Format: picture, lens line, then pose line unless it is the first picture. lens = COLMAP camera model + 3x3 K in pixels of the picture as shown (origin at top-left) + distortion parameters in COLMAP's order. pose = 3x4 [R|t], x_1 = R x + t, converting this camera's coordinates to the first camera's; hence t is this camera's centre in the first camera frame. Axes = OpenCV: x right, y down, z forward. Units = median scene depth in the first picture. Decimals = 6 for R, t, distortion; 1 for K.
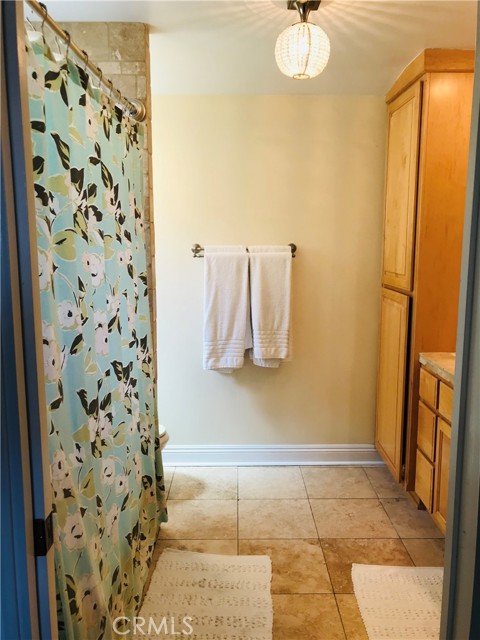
lens RADIAL K [[523.8, 0, 240.2], [0, 523.8, 308.3], [0, 0, 1]] dist [0.009349, -0.005852]
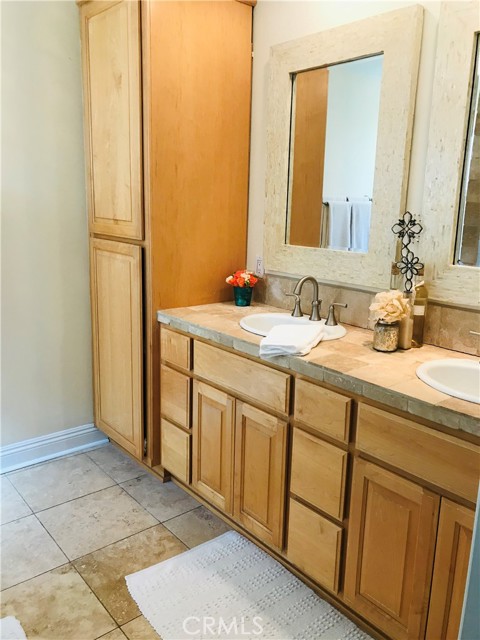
lens RADIAL K [[523.8, 0, 240.2], [0, 523.8, 308.3], [0, 0, 1]] dist [0.009349, -0.005852]
pose [[0.769357, -0.109499, 0.629364, -0.100371], [0.059764, 0.993216, 0.099746, 0.002234], [-0.636017, -0.039127, 0.770682, 0.241007]]
